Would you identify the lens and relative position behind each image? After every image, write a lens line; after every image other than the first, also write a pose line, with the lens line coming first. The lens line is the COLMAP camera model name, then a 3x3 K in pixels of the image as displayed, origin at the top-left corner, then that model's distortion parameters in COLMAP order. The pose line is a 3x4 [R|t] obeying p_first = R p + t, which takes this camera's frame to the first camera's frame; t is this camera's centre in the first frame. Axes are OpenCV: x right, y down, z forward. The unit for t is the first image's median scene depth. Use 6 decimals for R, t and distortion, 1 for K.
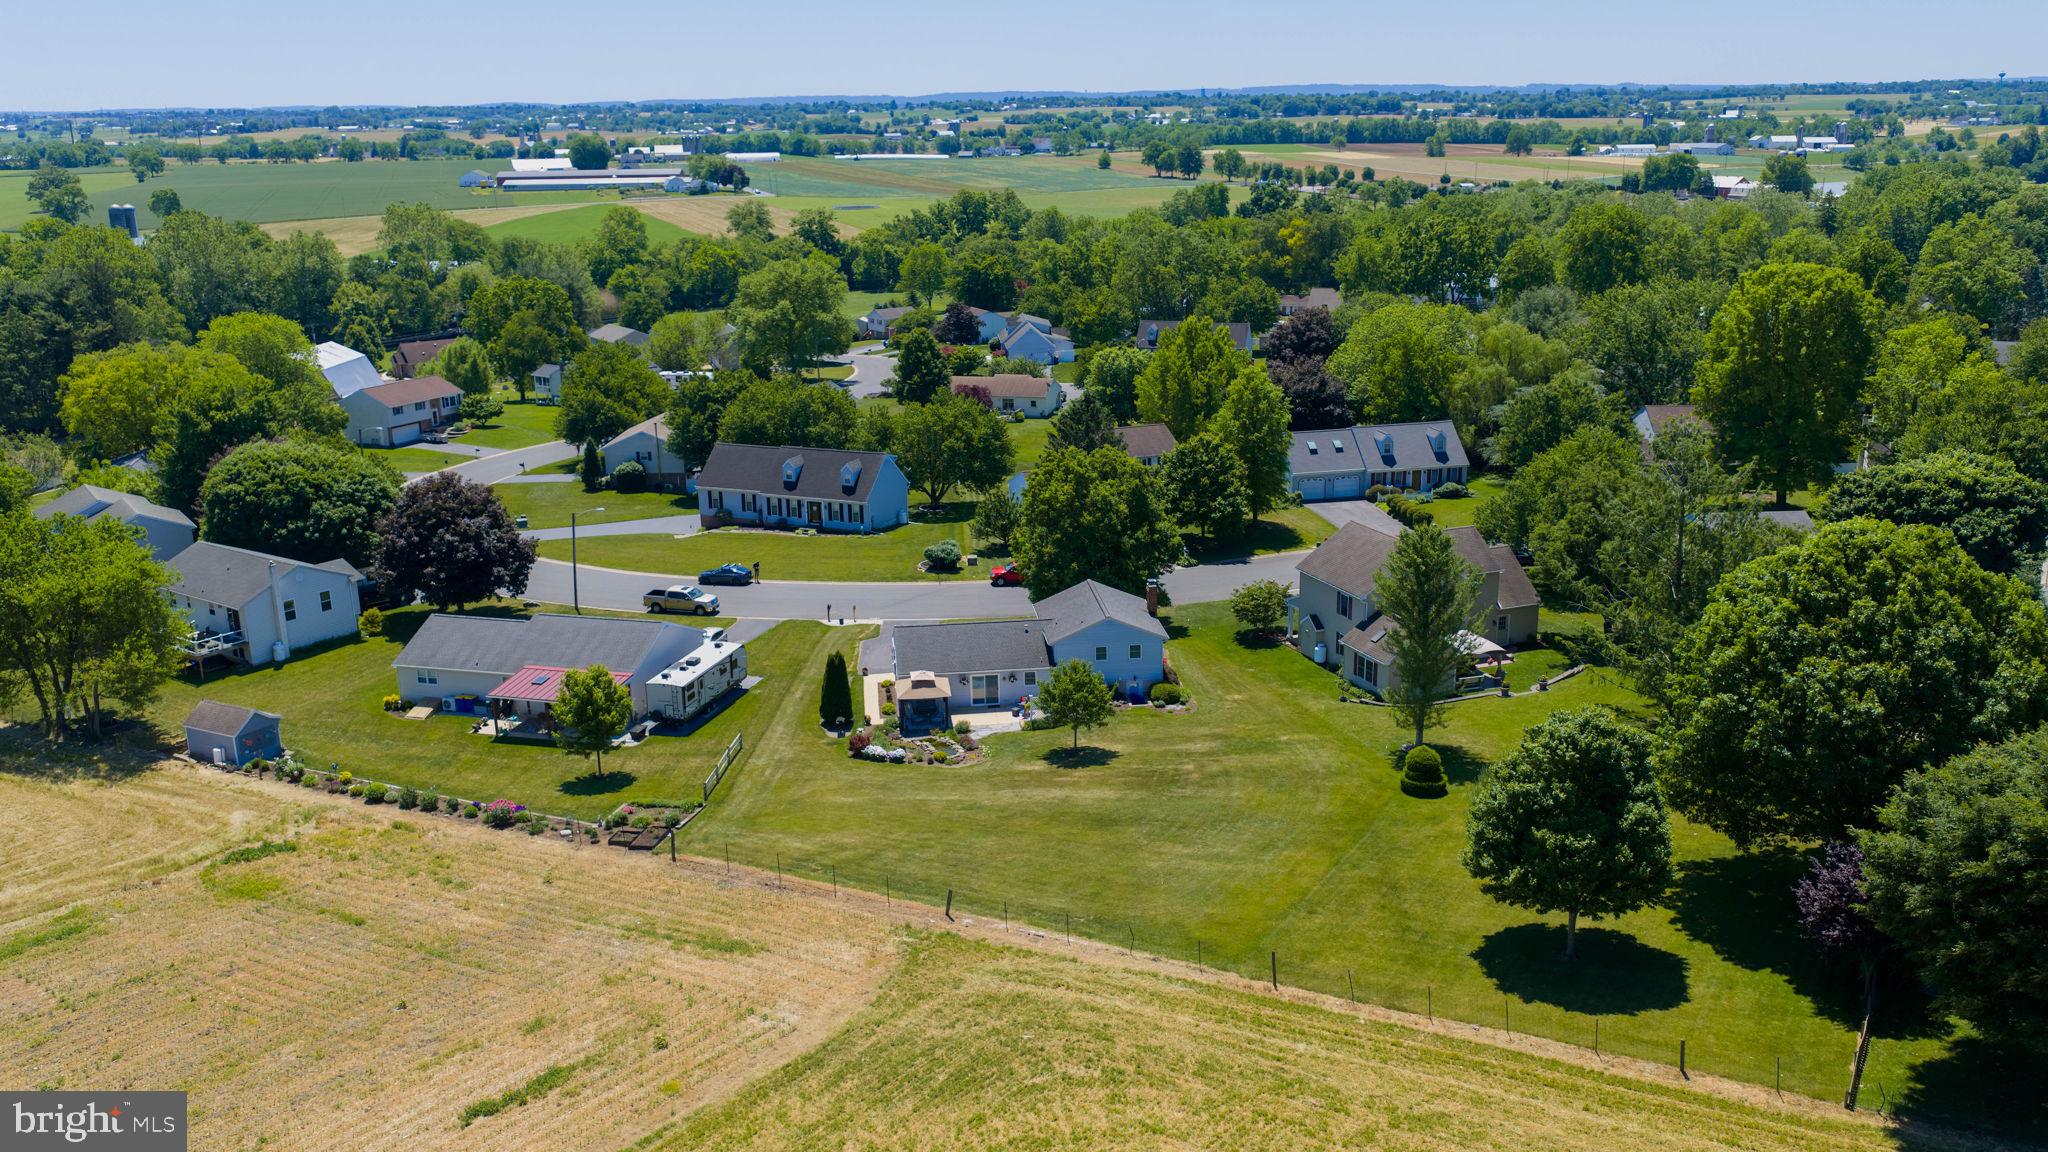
lens RADIAL K [[1700.8, 0, 1025.1], [0, 1700.8, 581.7], [0, 0, 1]] dist [0.014891, -0.042203]
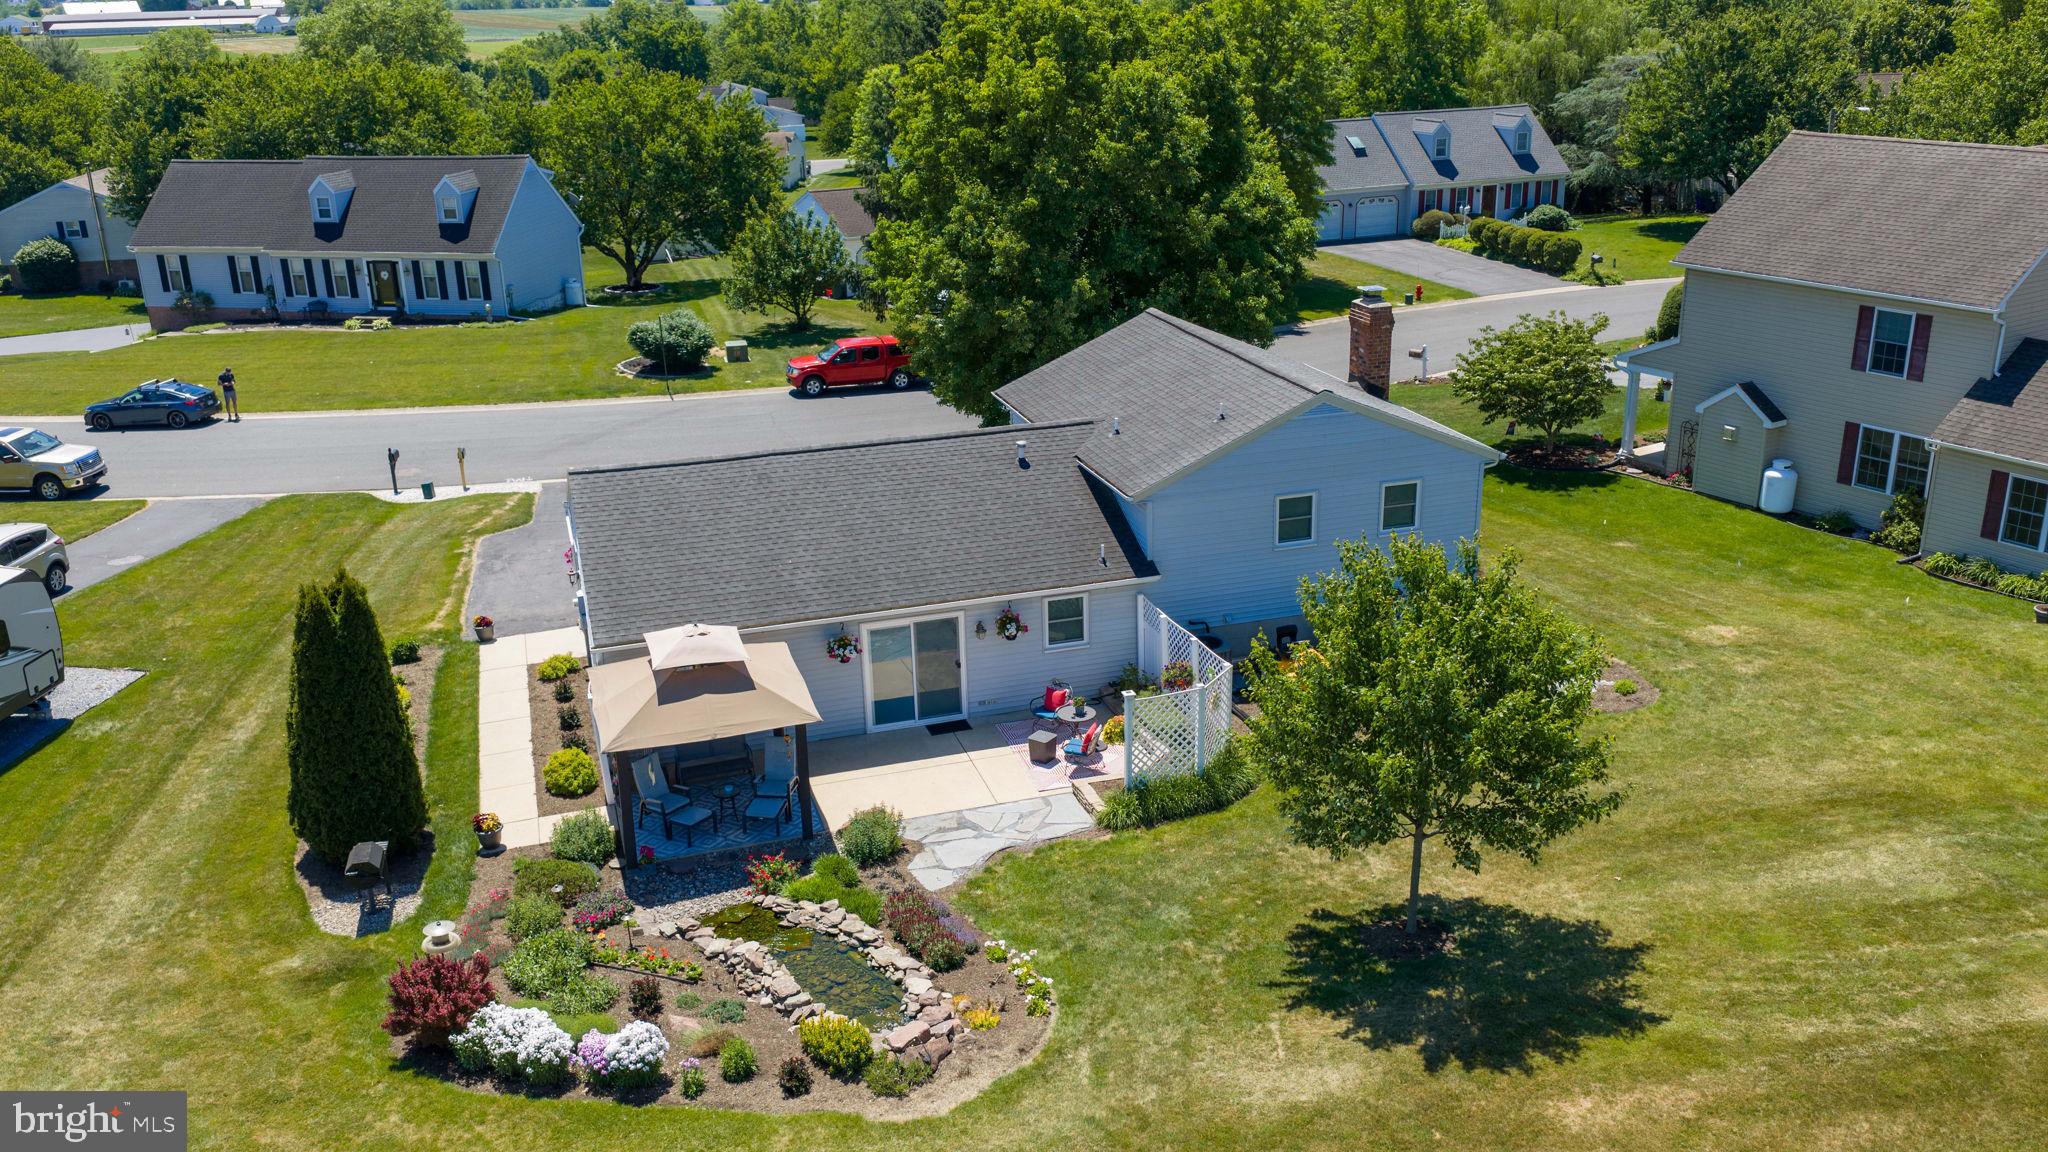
lens RADIAL K [[1700.8, 0, 1025.1], [0, 1700.8, 581.7], [0, 0, 1]] dist [0.014891, -0.042203]
pose [[0.981676, -0.068135, 0.177960, -0.049700], [0.056540, 0.995983, 0.069441, 0.026968], [-0.181977, -0.058106, 0.981585, 0.650839]]
